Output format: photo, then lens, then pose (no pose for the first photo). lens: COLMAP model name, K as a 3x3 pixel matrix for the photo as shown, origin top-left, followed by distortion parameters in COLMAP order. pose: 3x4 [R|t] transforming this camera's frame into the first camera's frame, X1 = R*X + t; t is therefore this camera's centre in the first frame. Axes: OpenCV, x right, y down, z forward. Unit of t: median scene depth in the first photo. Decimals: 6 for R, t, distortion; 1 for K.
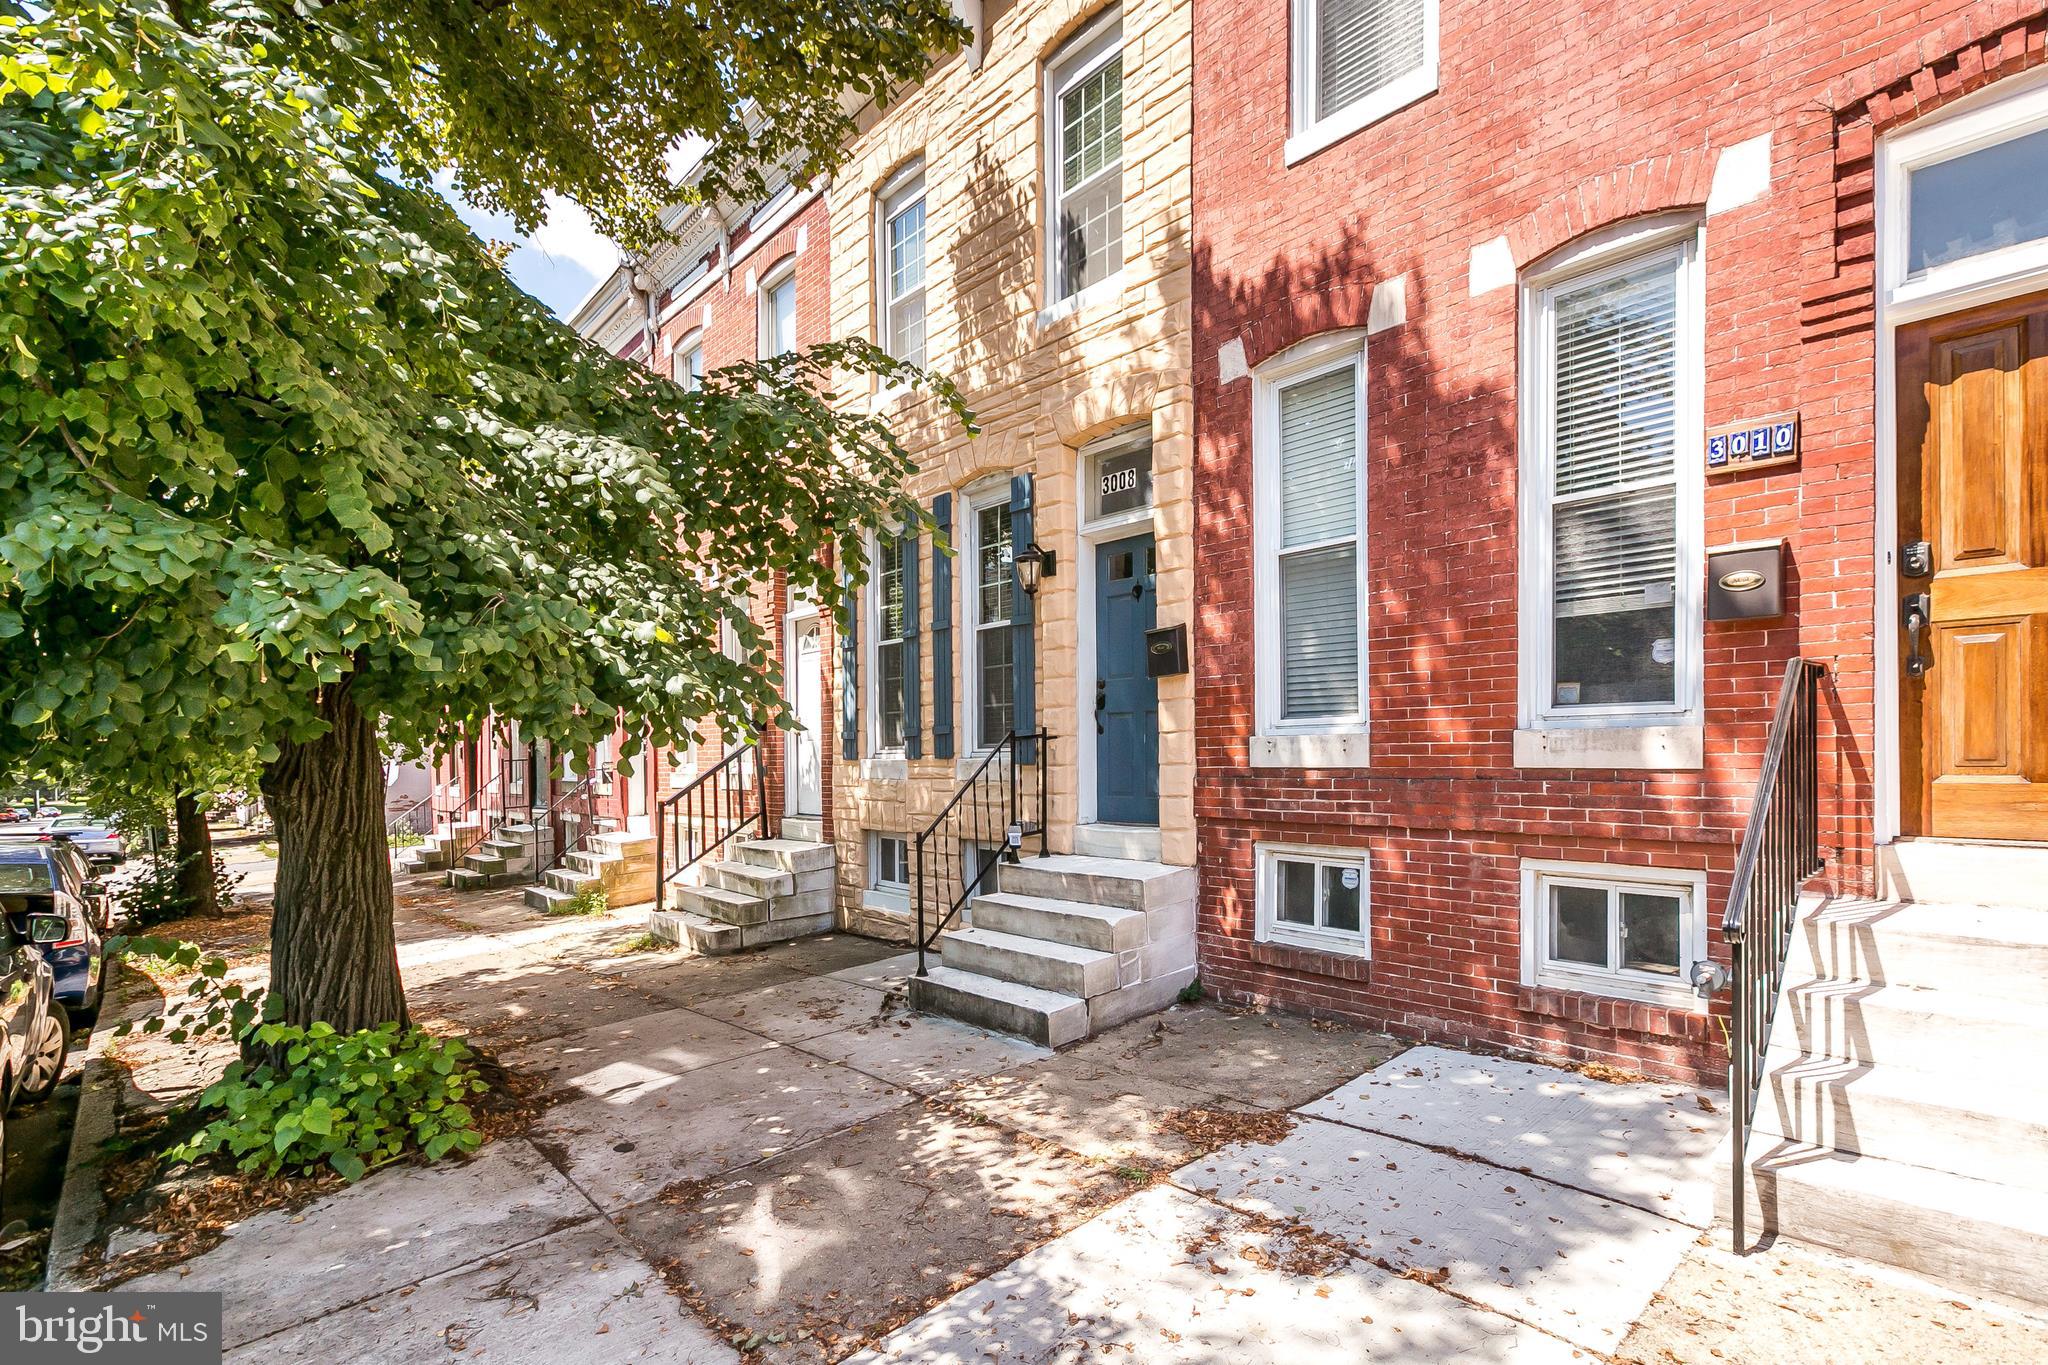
lens RADIAL K [[955.2, 0, 998.4], [0, 955.2, 762.5], [0, 0, 1]] dist [-0.000209, -0.000269]
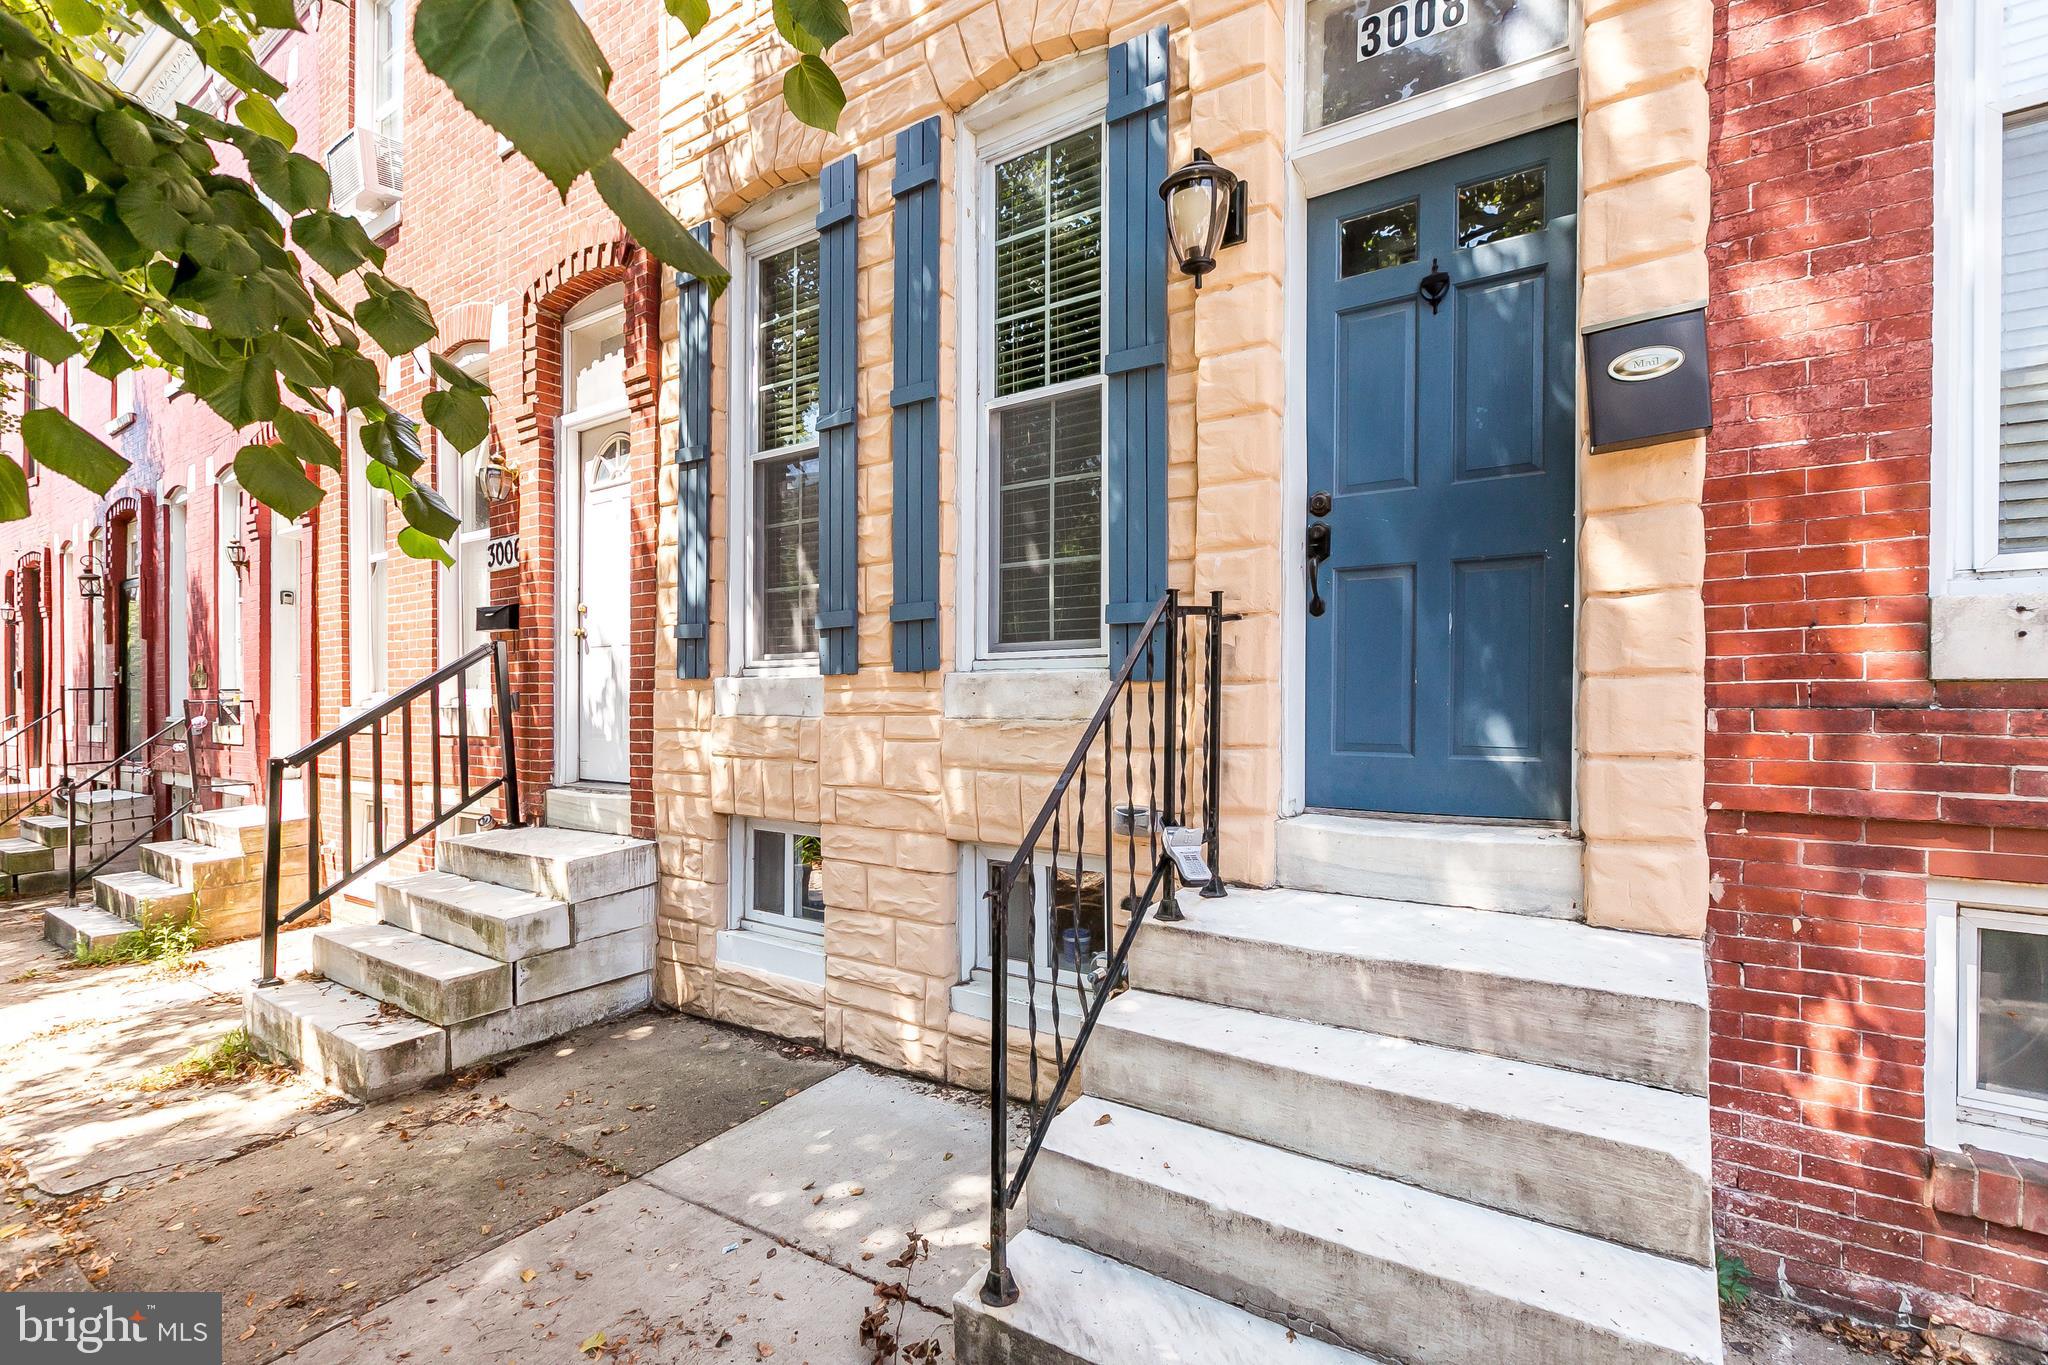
lens RADIAL K [[944.7, 0, 1031.2], [0, 944.7, 714.1], [0, 0, 1]] dist [0.001446, -0.000302]
pose [[0.969821, 0.013499, 0.243442, -0.107260], [-0.013350, 0.999908, -0.002259, 0.015673], [-0.243450, -0.001059, 0.969913, 0.484374]]
